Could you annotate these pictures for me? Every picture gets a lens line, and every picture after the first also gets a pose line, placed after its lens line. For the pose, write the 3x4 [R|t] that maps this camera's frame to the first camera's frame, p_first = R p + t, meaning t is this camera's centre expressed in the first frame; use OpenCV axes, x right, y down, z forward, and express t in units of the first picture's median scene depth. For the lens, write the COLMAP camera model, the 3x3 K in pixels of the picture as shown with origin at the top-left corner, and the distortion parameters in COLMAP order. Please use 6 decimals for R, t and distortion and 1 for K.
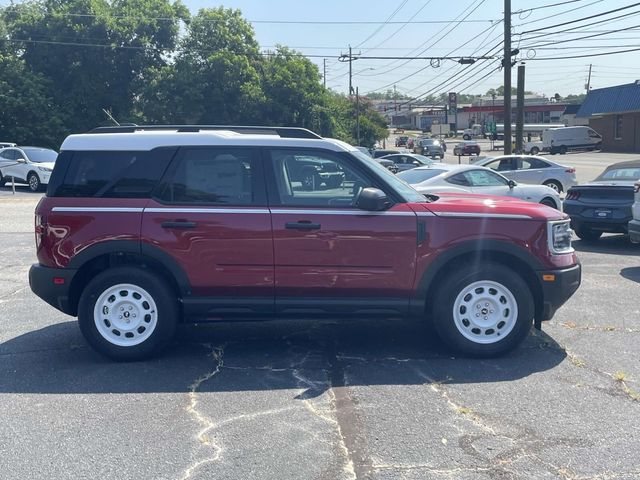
lens RADIAL K [[738.6, 0, 319.8], [0, 738.6, 240.7], [0, 0, 1]] dist [0.053955, 0.000000]
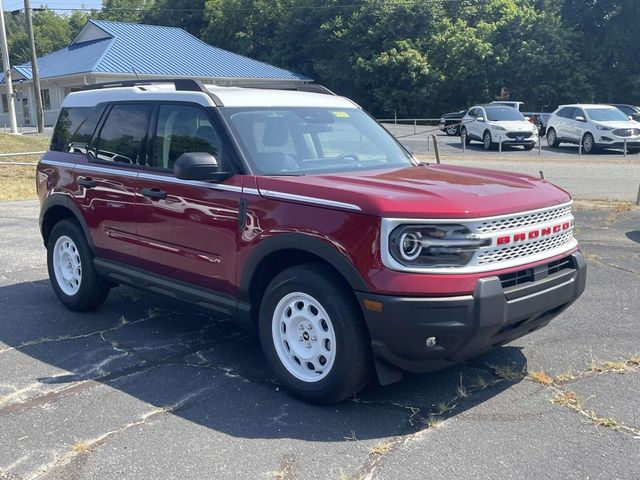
lens RADIAL K [[738.6, 0, 319.4], [0, 738.6, 241.3], [0, 0, 1]] dist [0.053955, 0.000000]
pose [[0.697996, 0.124576, -0.705183, 0.725936], [-0.085328, 0.992205, 0.090822, -0.059844], [0.711000, -0.003222, 0.703185, 0.520476]]
